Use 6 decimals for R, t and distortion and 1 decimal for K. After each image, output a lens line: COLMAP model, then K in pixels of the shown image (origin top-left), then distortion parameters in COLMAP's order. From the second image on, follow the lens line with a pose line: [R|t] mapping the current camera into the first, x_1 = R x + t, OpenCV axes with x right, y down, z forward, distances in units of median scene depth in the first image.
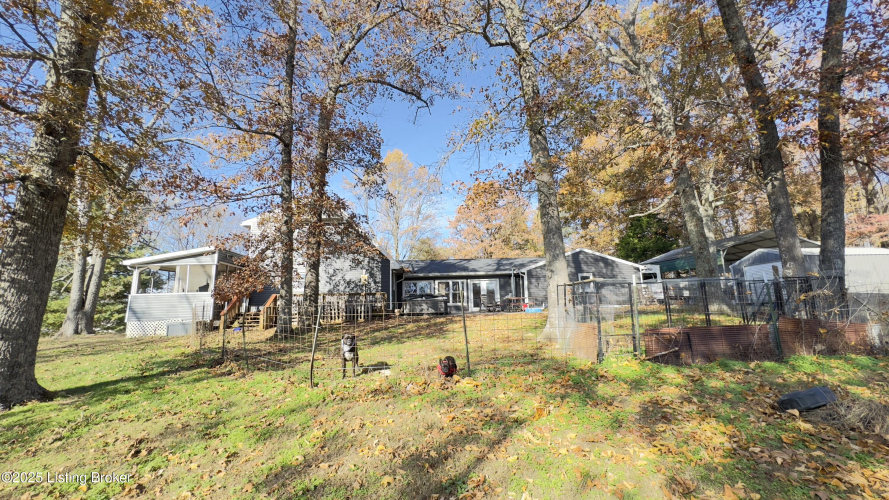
lens RADIAL K [[354.3, 0, 445.3], [0, 354.3, 249.9], [0, 0, 1]] dist [-0.001469, -0.000647]
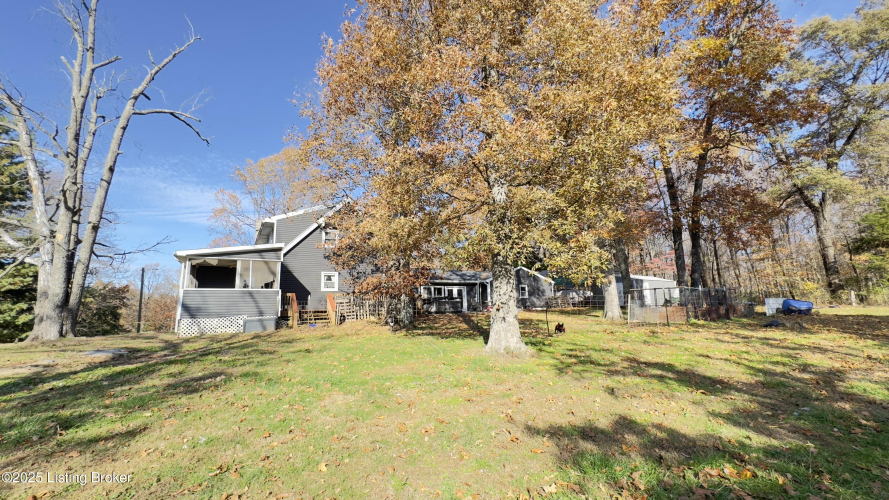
lens RADIAL K [[354.3, 0, 442.5], [0, 354.3, 251.5], [0, 0, 1]] dist [-0.001469, -0.000647]
pose [[0.879379, 0.082416, 0.468936, -0.603188], [-0.071760, 0.996596, -0.040583, 0.016554], [-0.470684, 0.002037, 0.882299, -0.086258]]
